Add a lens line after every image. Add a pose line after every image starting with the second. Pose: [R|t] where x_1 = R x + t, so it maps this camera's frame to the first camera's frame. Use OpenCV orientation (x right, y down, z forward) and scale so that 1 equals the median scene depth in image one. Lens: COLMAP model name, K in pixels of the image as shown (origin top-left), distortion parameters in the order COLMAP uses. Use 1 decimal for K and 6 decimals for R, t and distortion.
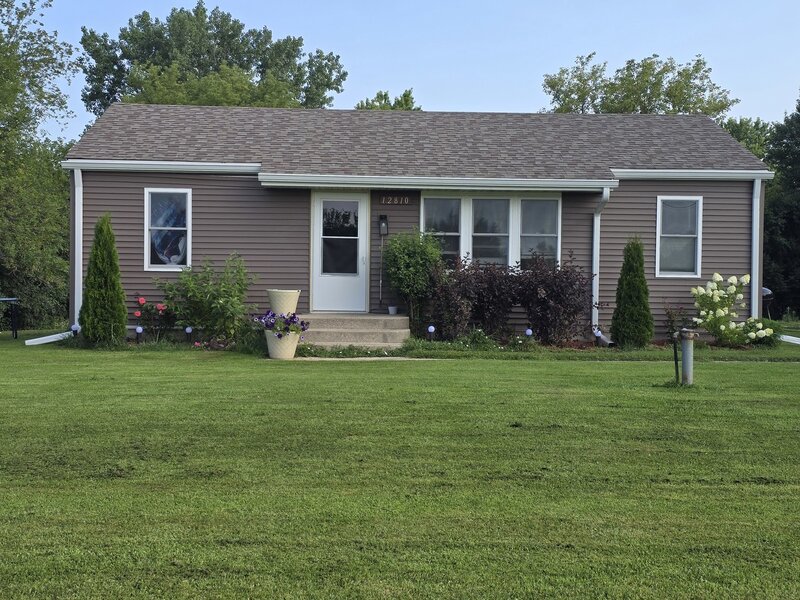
lens RADIAL K [[1080.9, 0, 400.0], [0, 1080.9, 300.0], [0, 0, 1]] dist [0.077448, -0.105428]
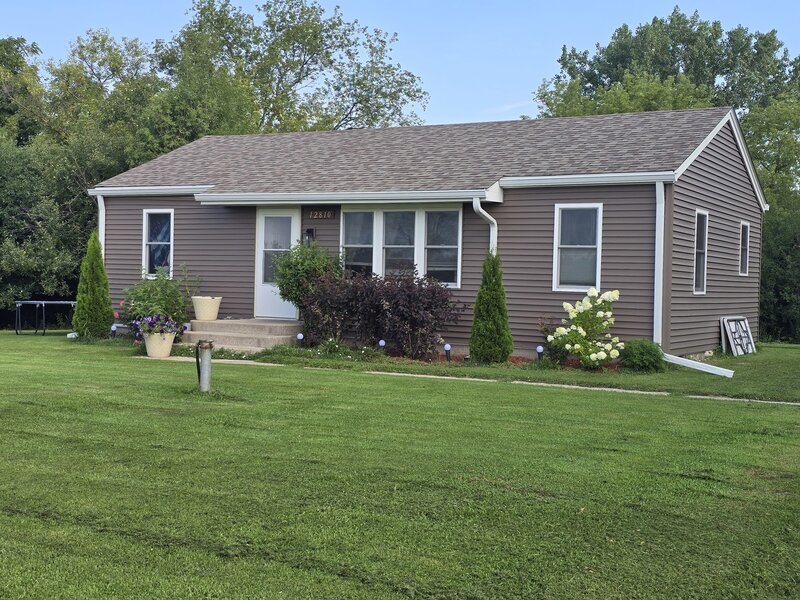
lens RADIAL K [[1080.9, 0, 400.0], [0, 1080.9, 300.0], [0, 0, 1]] dist [0.077448, -0.105428]
pose [[0.849951, 0.019191, -0.526511, 0.621176], [-0.023080, 0.999733, -0.000819, -0.009485], [0.526355, 0.012848, 0.850168, 0.137646]]
